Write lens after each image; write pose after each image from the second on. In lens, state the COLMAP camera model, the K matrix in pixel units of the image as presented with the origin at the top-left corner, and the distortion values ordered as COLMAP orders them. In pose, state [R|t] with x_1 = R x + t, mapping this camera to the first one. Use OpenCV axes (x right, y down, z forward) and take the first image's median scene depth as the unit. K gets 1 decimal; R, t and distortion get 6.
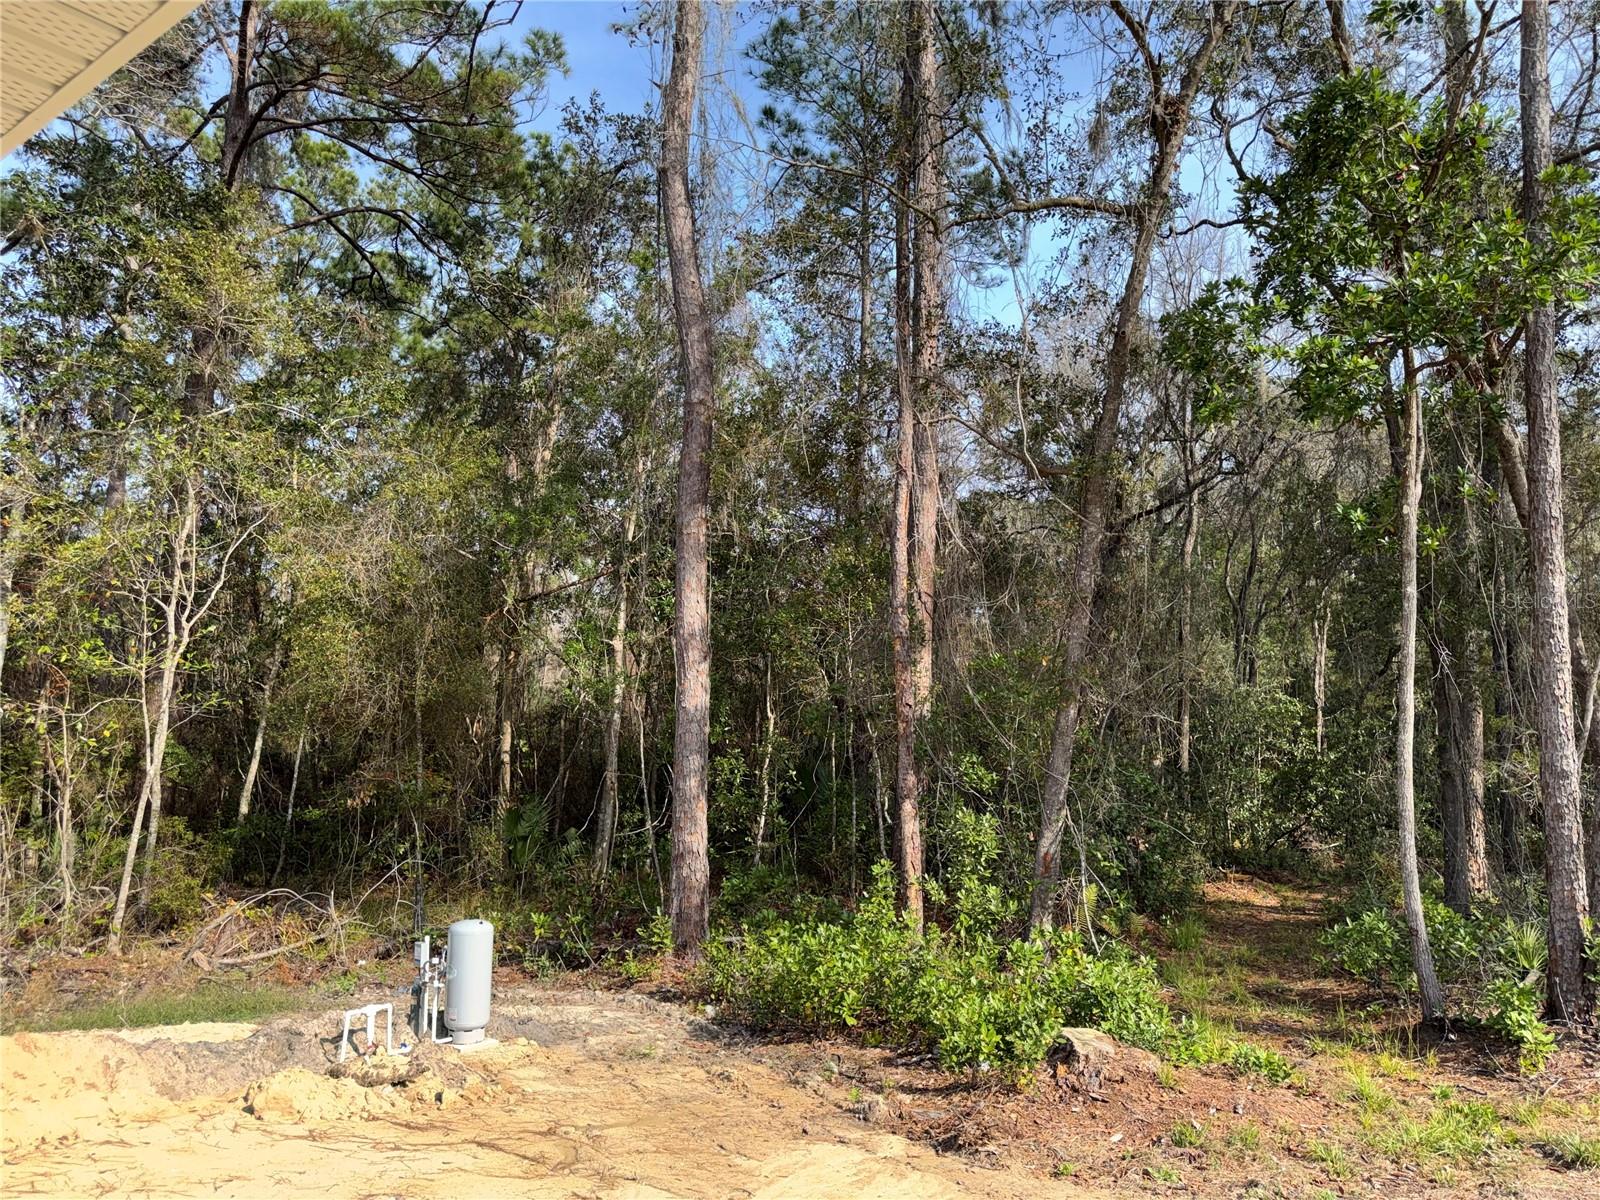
lens RADIAL K [[1114.4, 0, 814.8], [0, 1114.4, 599.7], [0, 0, 1]] dist [0.145128, -0.267596]
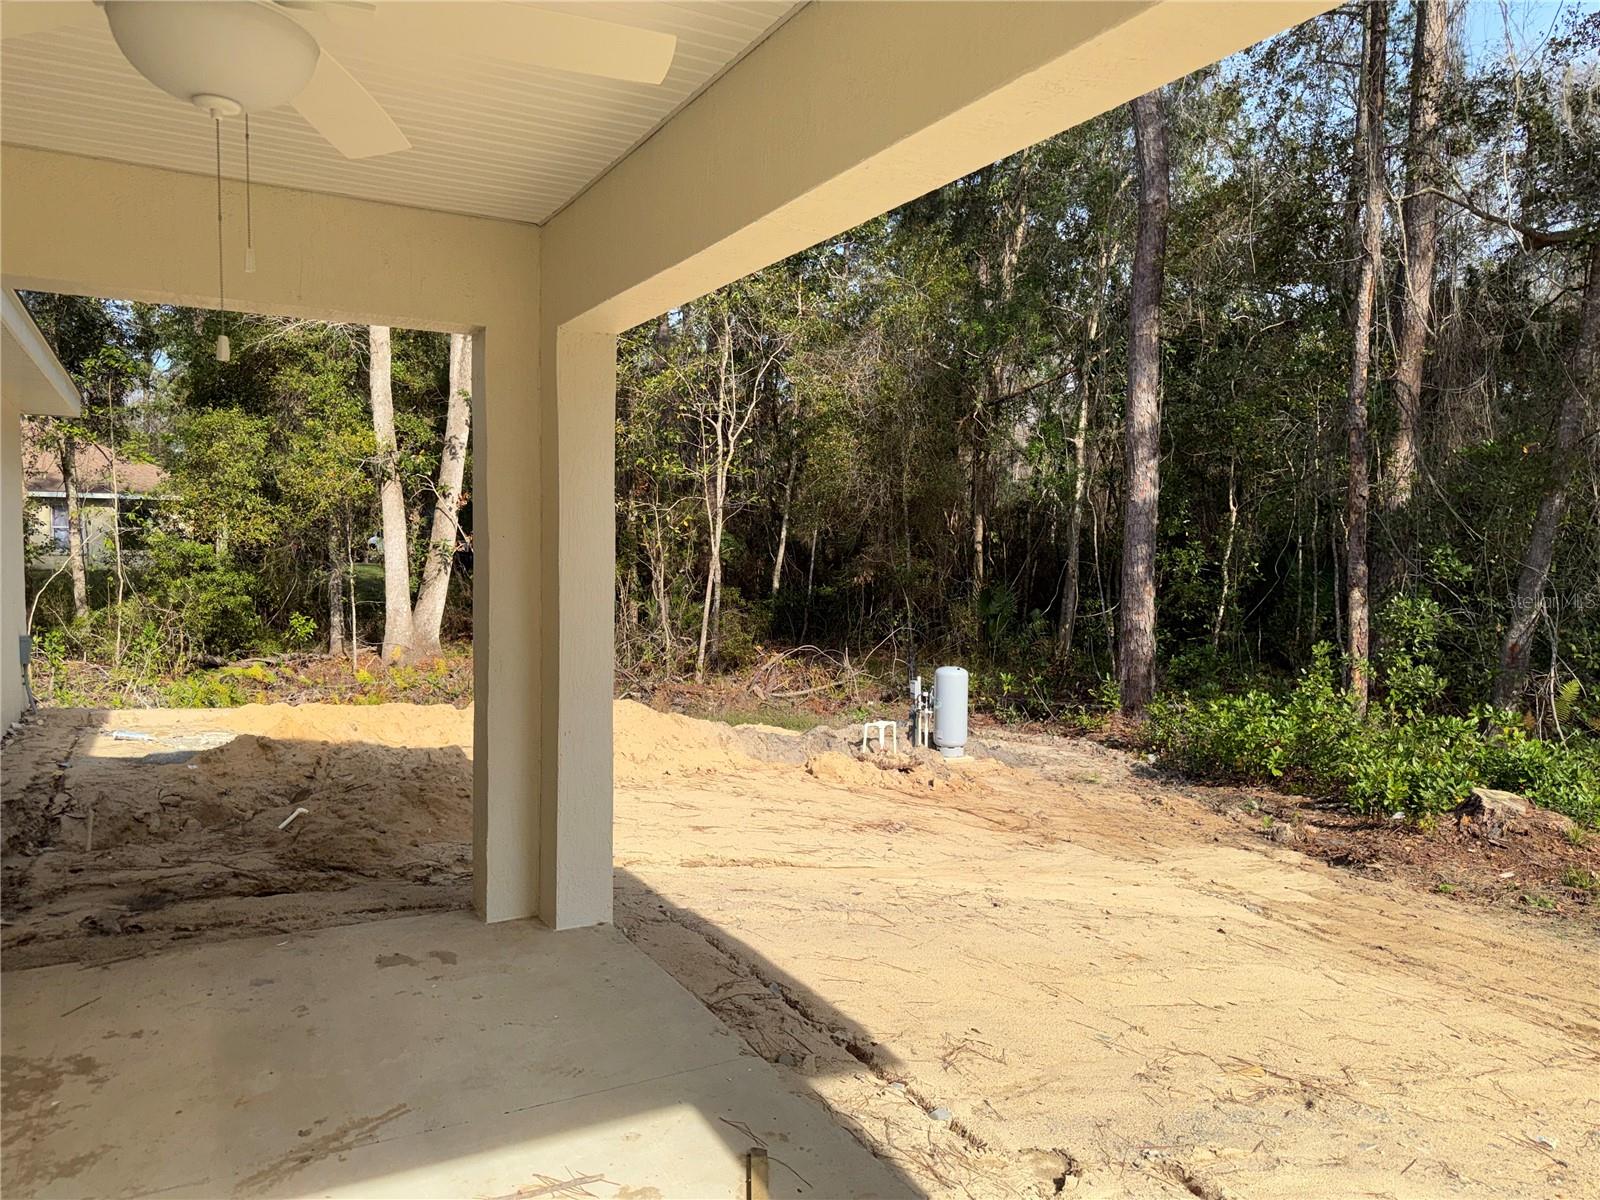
lens RADIAL K [[1122.6, 0, 796.0], [0, 1122.6, 610.1], [0, 0, 1]] dist [0.082974, -0.132421]
pose [[0.908779, 0.031830, -0.416061, 0.047403], [0.047642, 0.982652, 0.179238, -0.012774], [0.414548, -0.182710, 0.891497, -0.143962]]
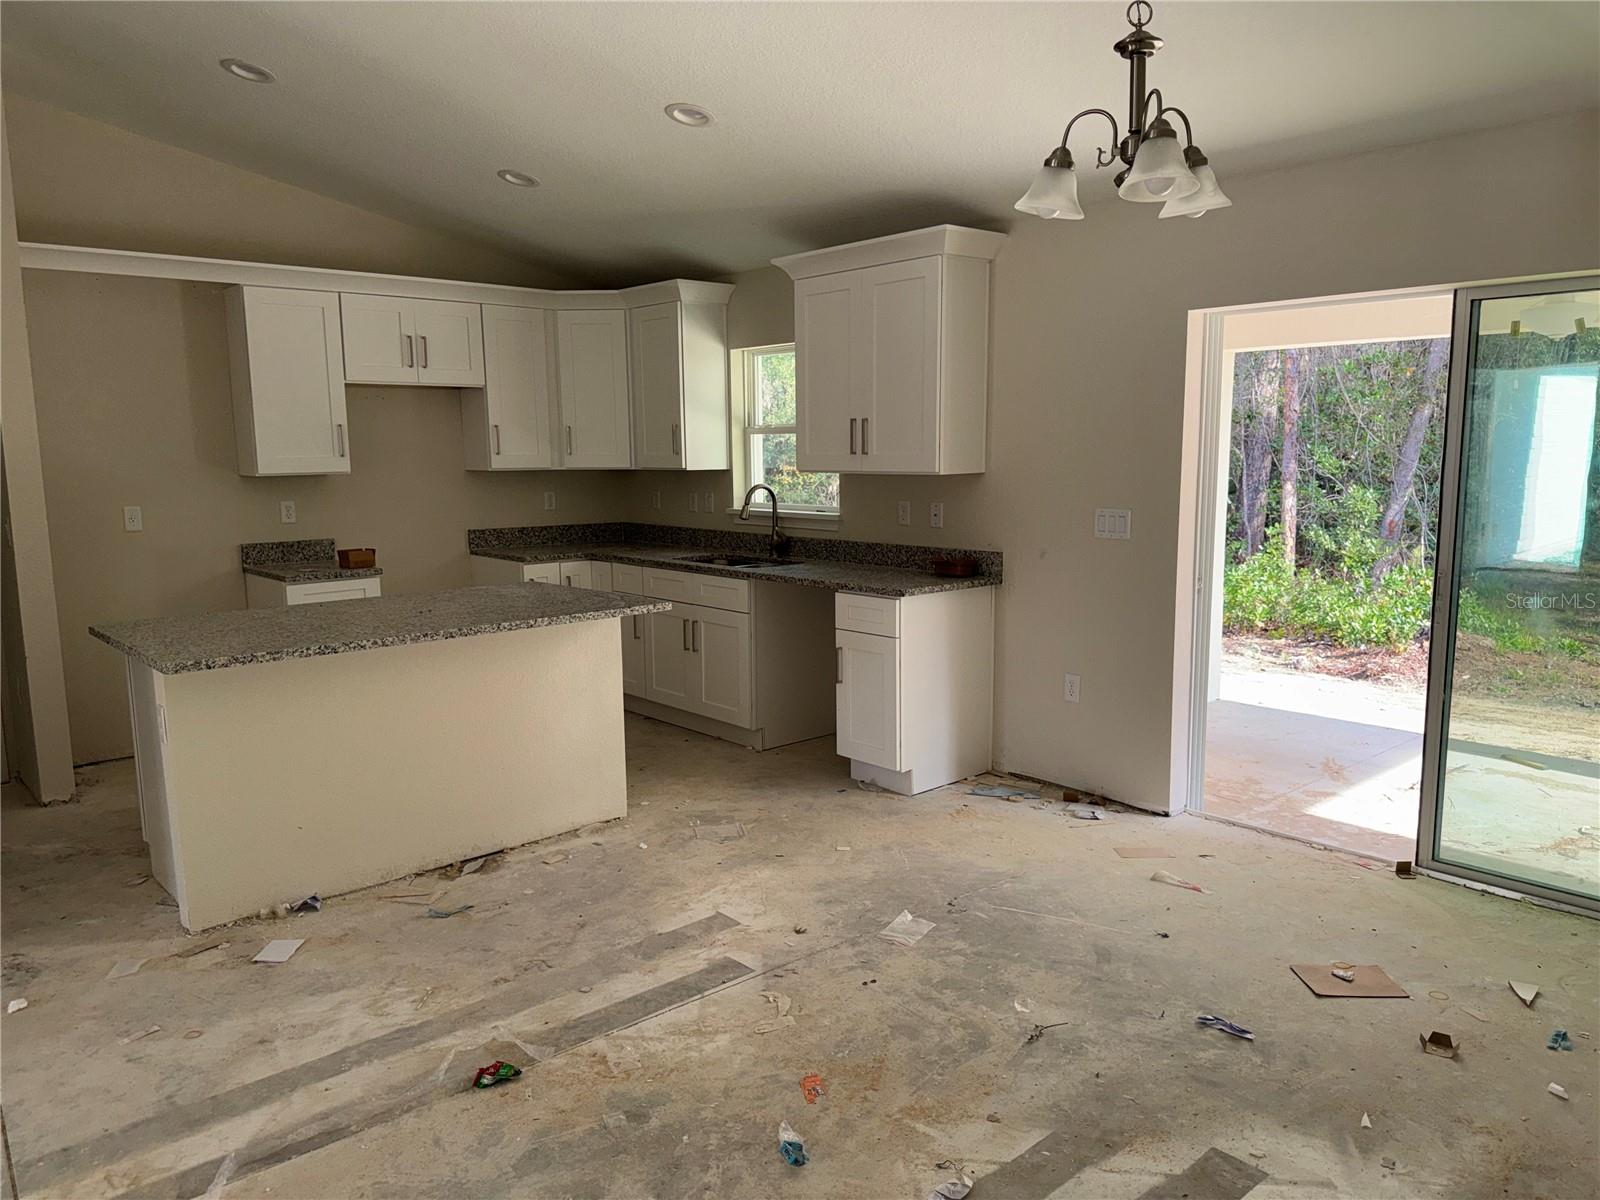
lens RADIAL K [[1140.8, 0, 822.8], [0, 1140.8, 614.2], [0, 0, 1]] dist [0.076302, -0.083751]
pose [[0.982352, 0.014438, -0.186481, -0.193874], [0.038210, 0.960498, 0.275651, -0.066296], [0.183094, -0.277912, 0.942996, -0.420245]]
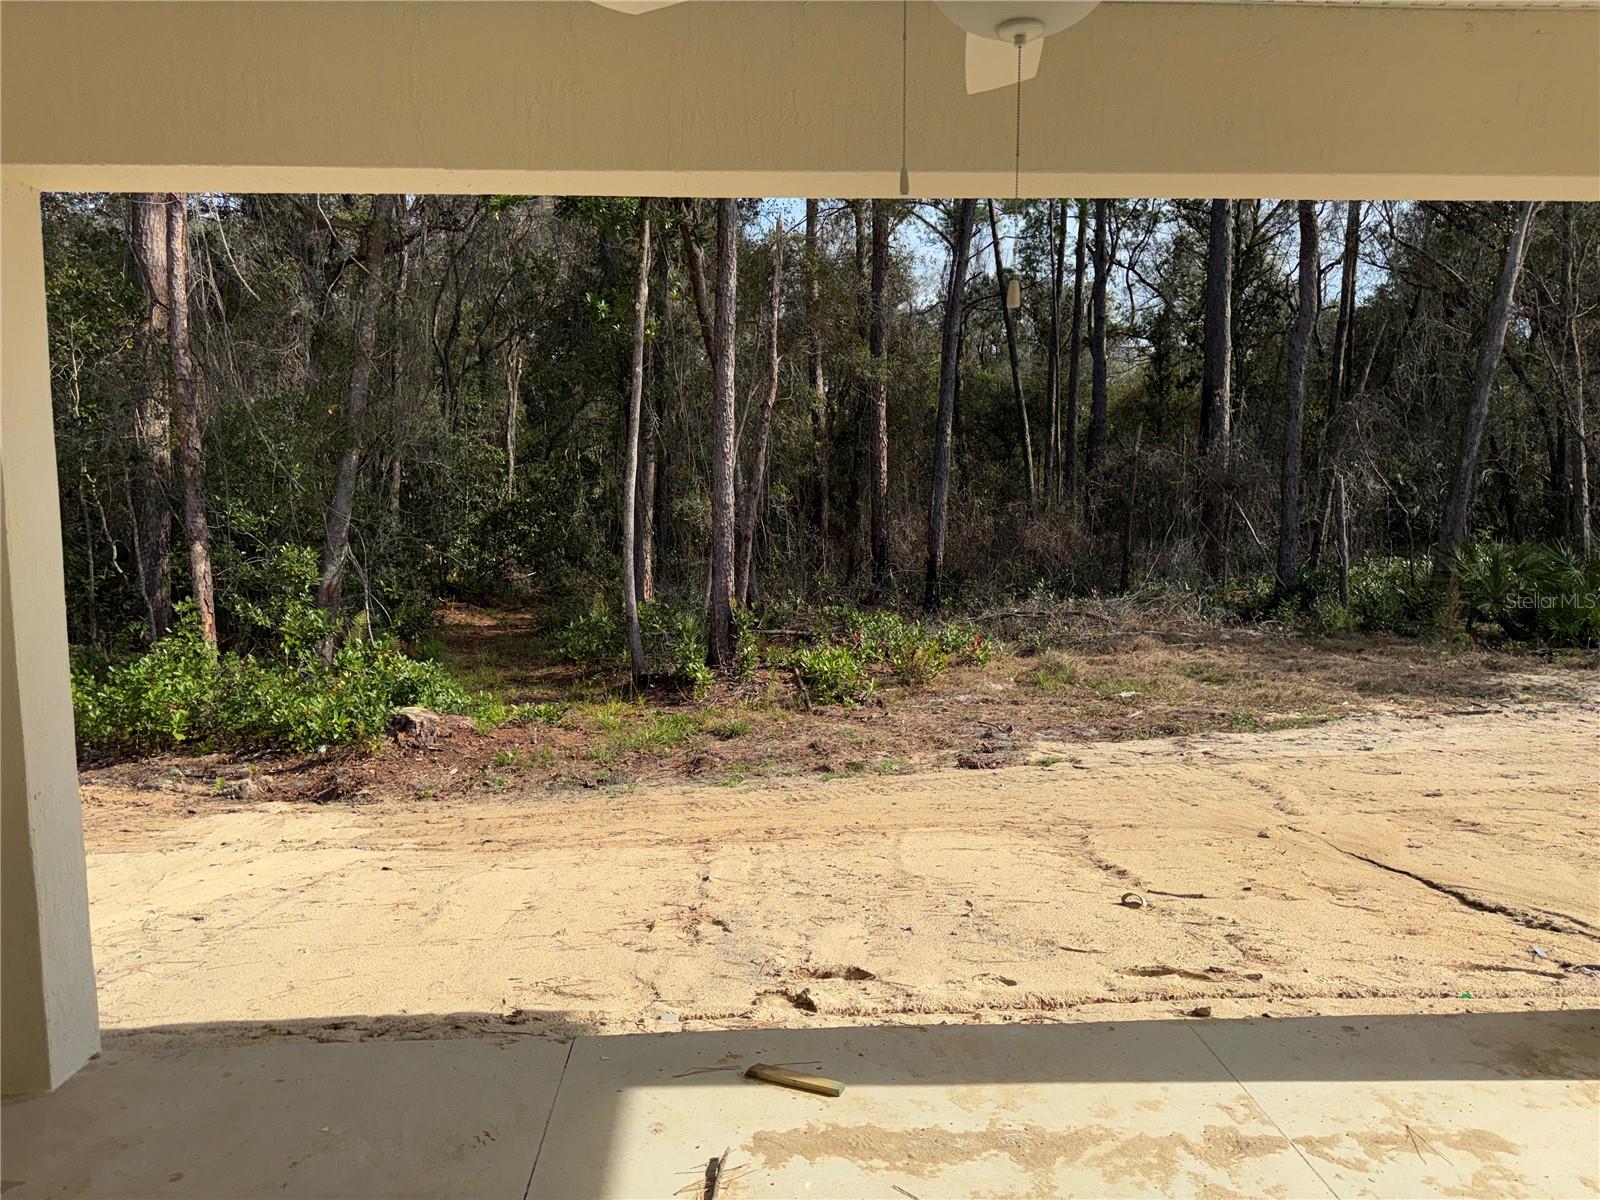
lens RADIAL K [[1113.6, 0, 801.4], [0, 1113.6, 604.3], [0, 0, 1]] dist [0.144728, -0.260397]
pose [[0.773647, -0.067832, 0.629975, -0.140866], [-0.074933, 0.977481, 0.197272, -0.010781], [-0.629170, -0.199824, 0.751143, -0.133163]]
